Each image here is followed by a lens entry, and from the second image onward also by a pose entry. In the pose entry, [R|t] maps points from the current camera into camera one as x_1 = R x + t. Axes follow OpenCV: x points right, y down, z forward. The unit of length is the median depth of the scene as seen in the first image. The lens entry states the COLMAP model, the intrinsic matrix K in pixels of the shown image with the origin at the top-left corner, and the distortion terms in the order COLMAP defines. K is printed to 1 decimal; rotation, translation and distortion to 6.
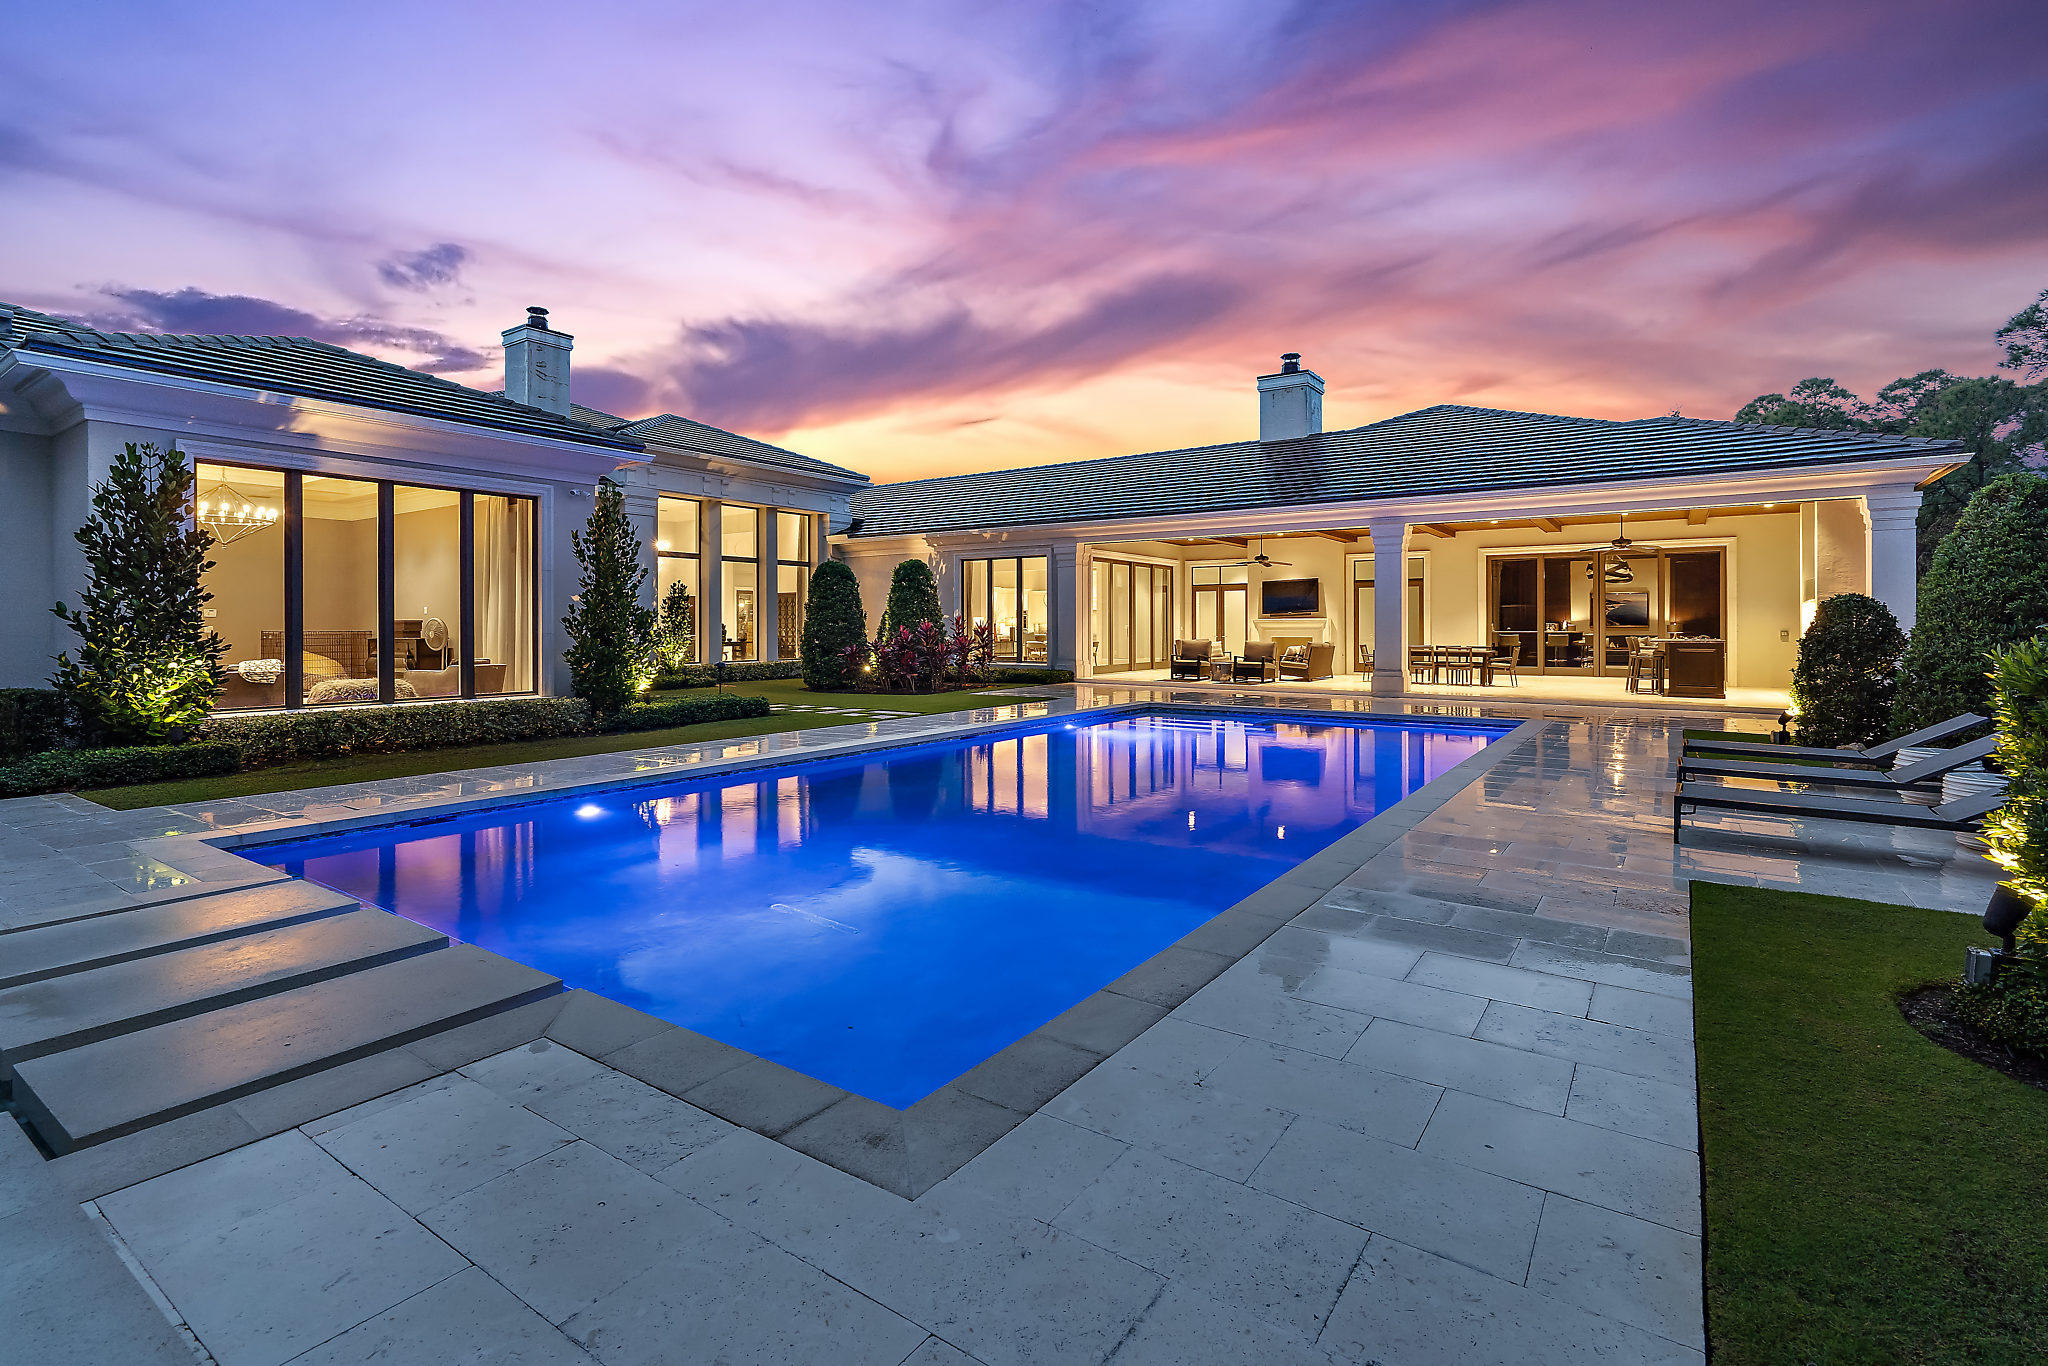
lens RADIAL K [[948.6, 0, 1057.9], [0, 948.6, 624.3], [0, 0, 1]] dist [-0.005095, 0.003443]
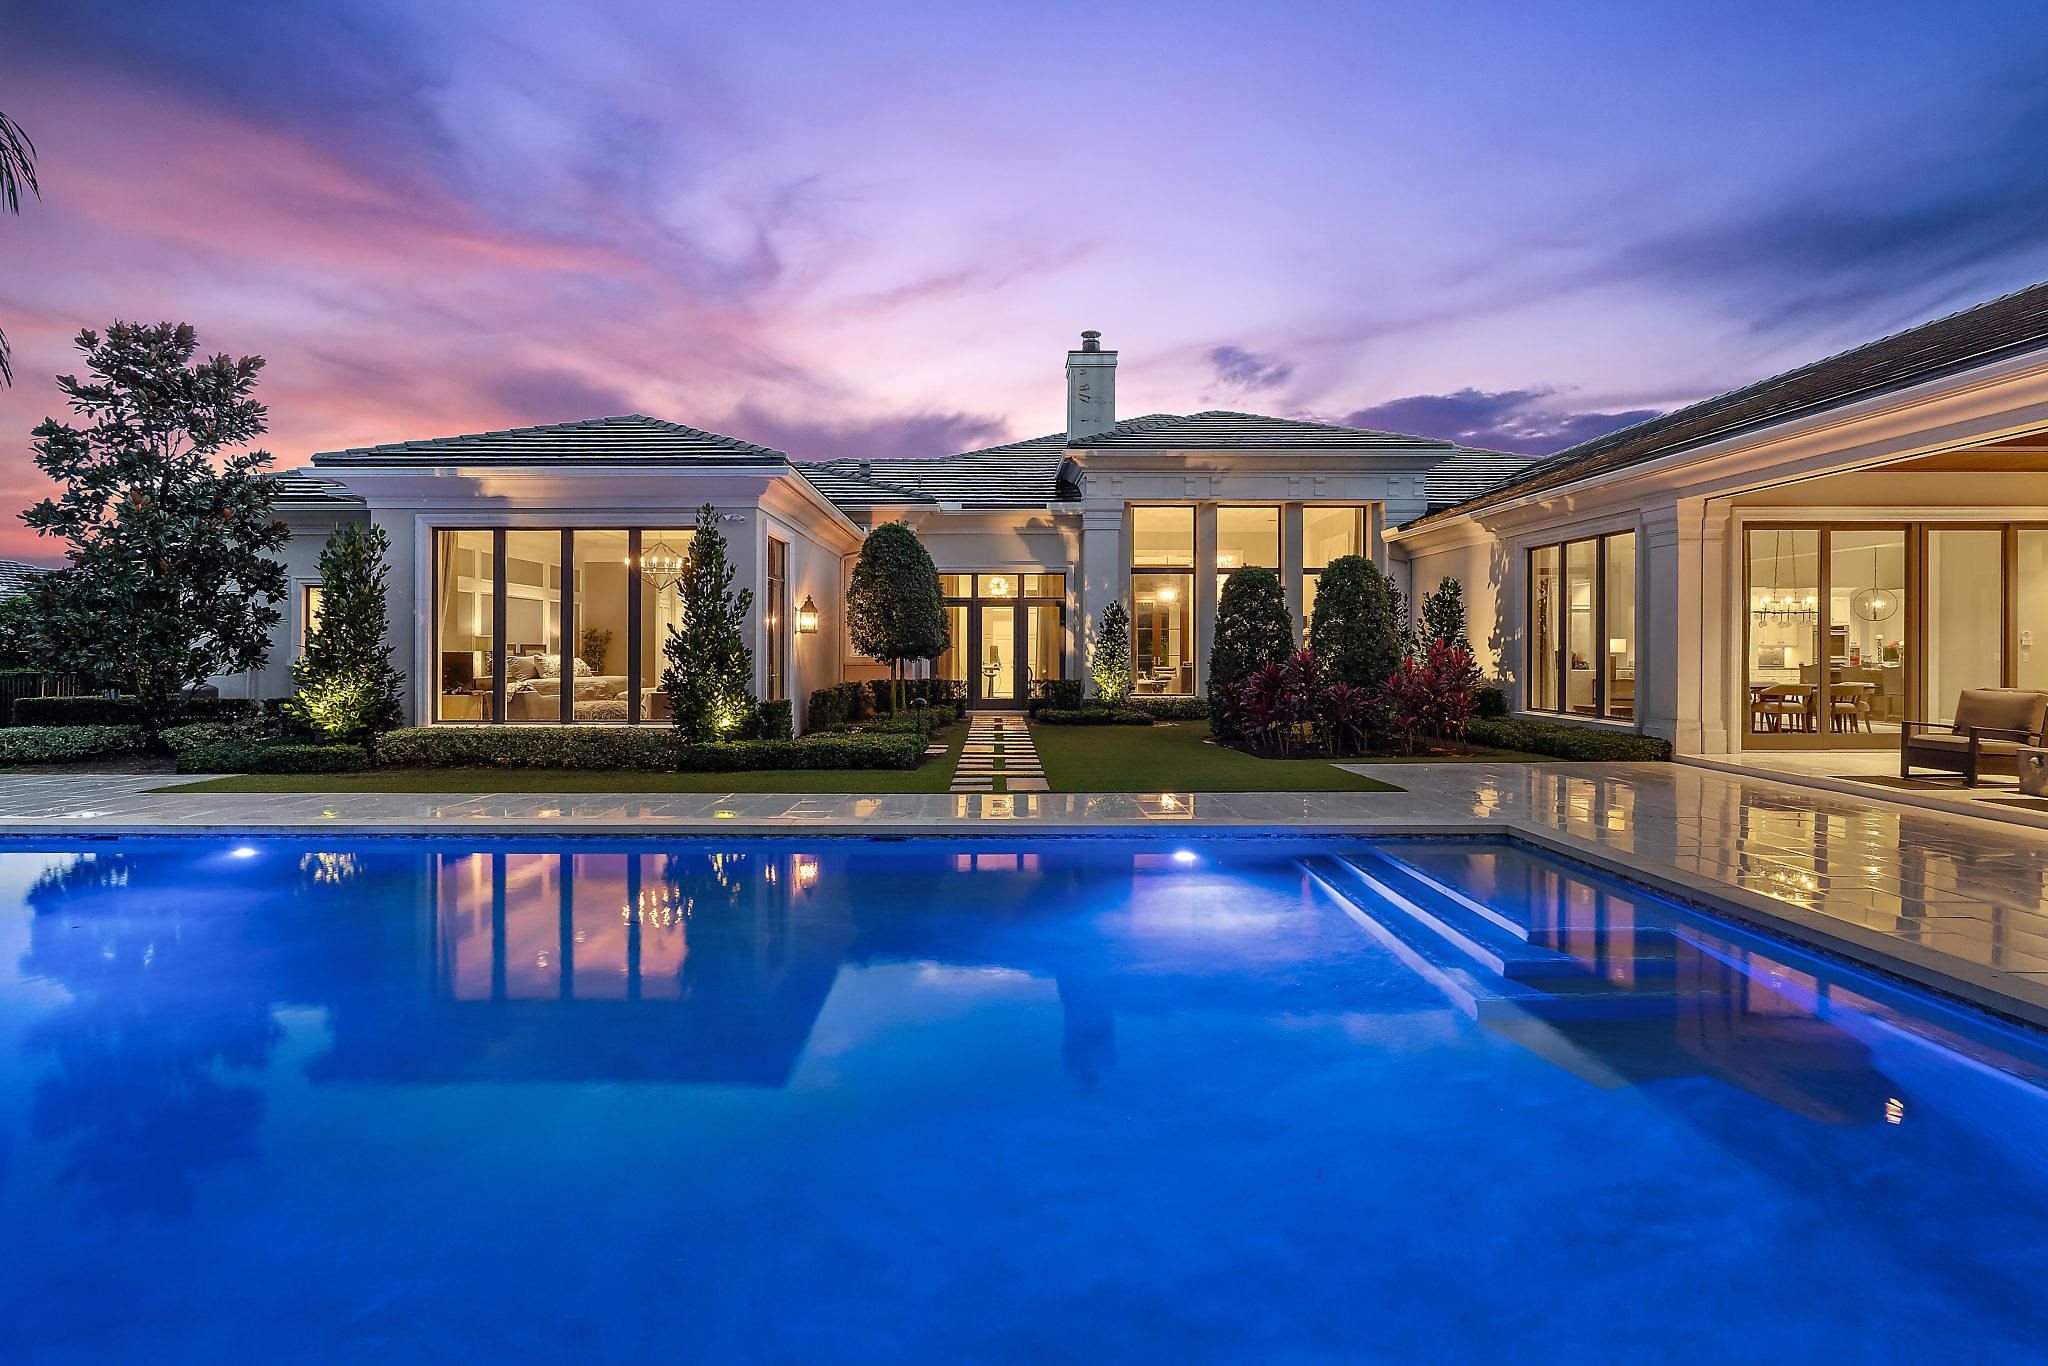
lens RADIAL K [[948.6, 0, 902.0], [0, 948.6, 649.3], [0, 0, 1]] dist [-0.005095, 0.003443]
pose [[0.544388, 0.004382, -0.838822, 0.238216], [0.001122, 0.999982, 0.005952, -0.006203], [0.838833, -0.004181, 0.544373, 0.368742]]
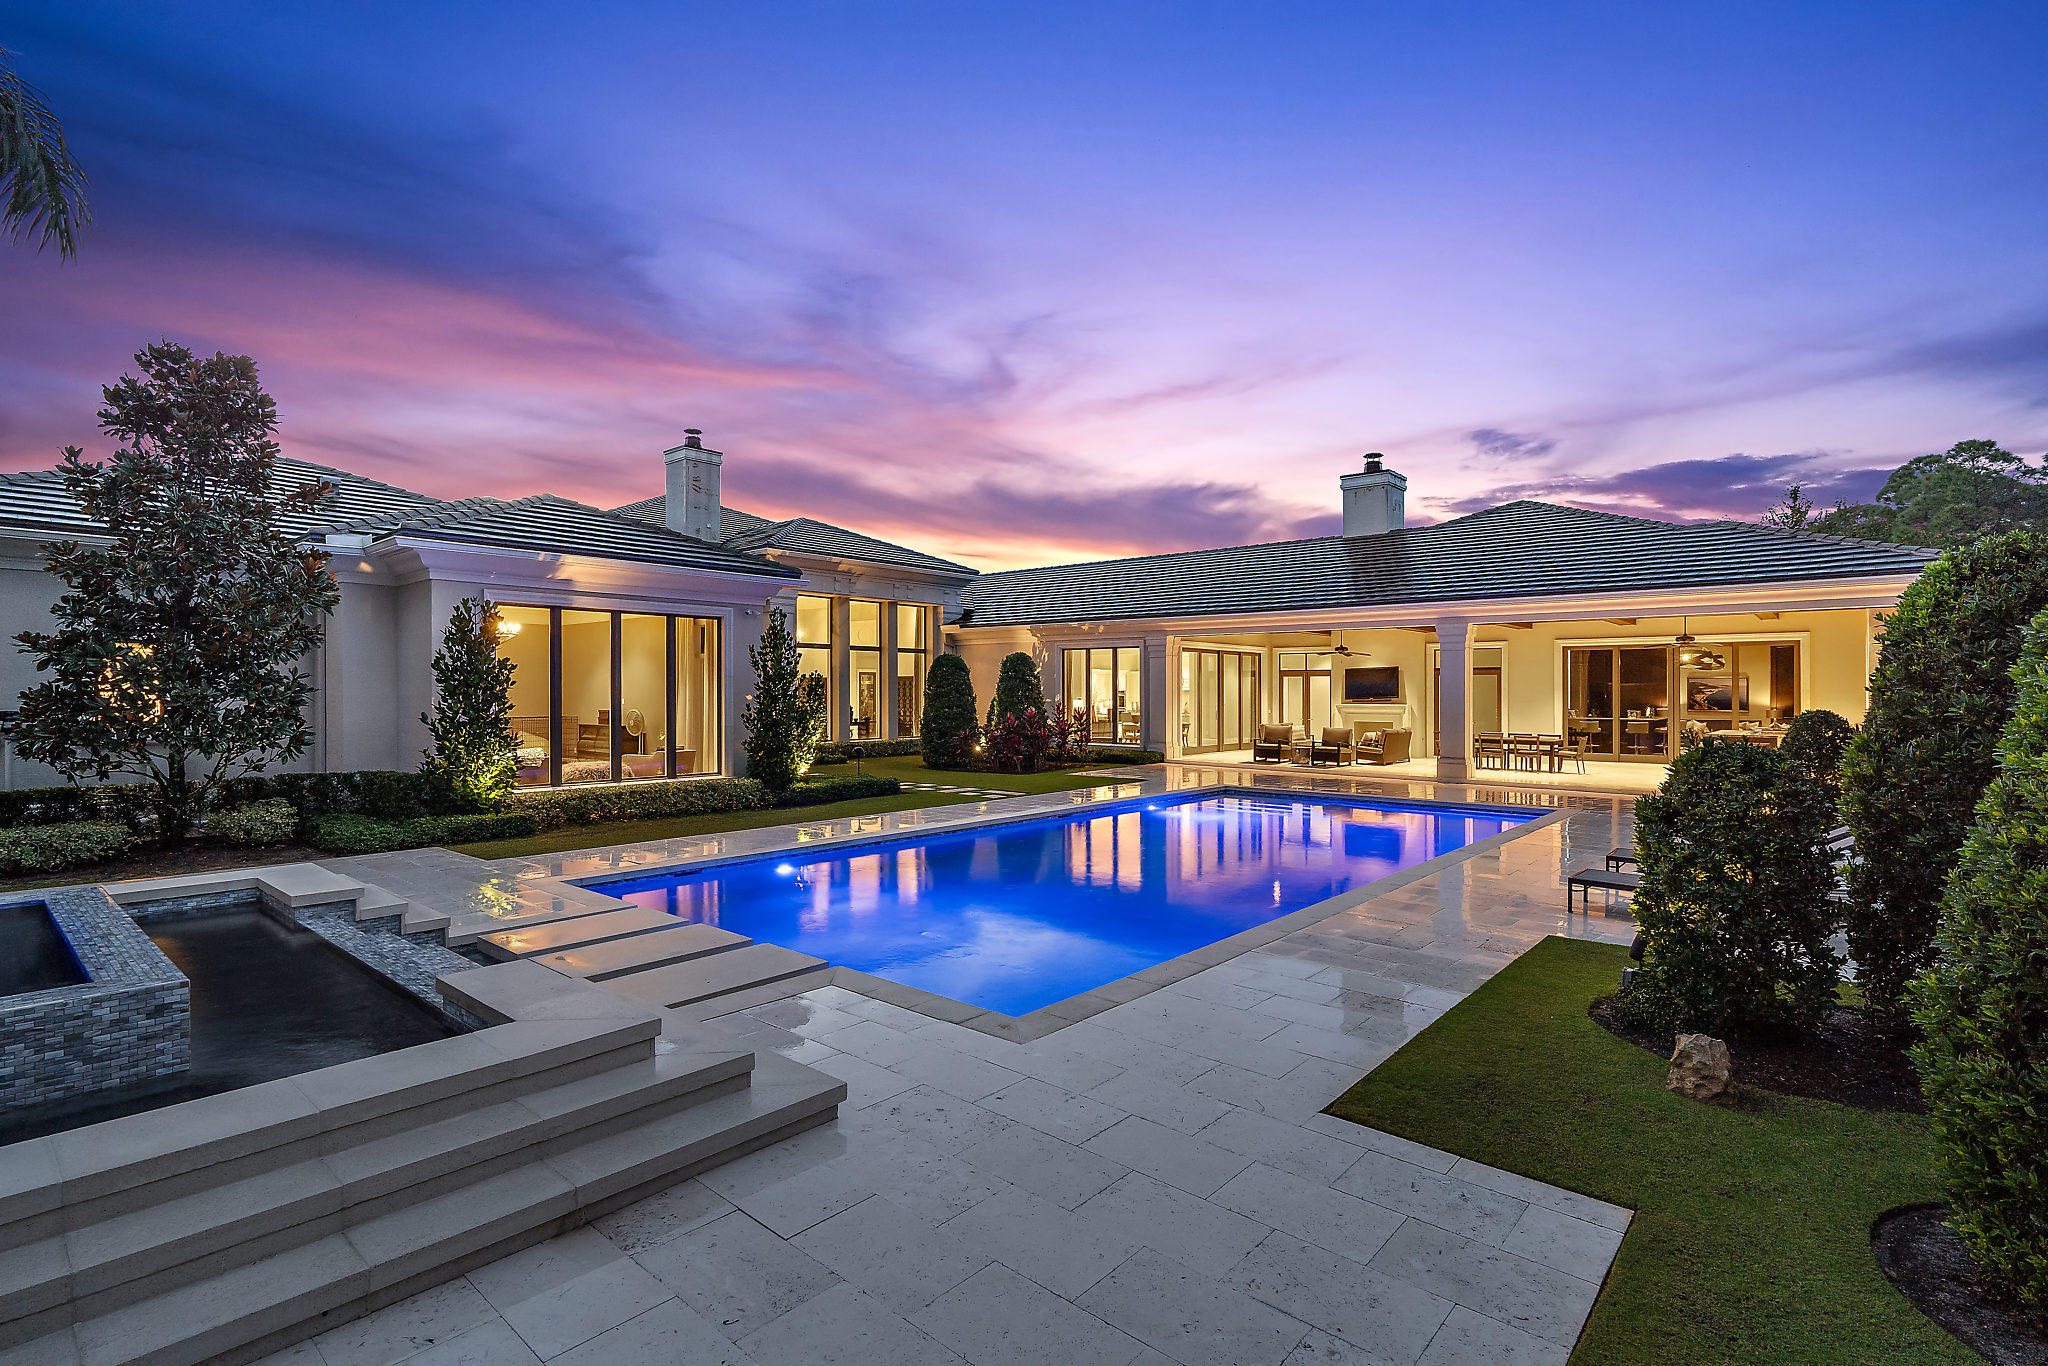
lens RADIAL K [[948.6, 0, 1035.0], [0, 948.6, 709.2], [0, 0, 1]] dist [-0.005095, 0.003443]
pose [[0.991147, 0.003069, -0.132732, 0.015422], [-0.000874, 0.999862, 0.016591, -0.019997], [0.132765, -0.016328, 0.991013, -0.107257]]
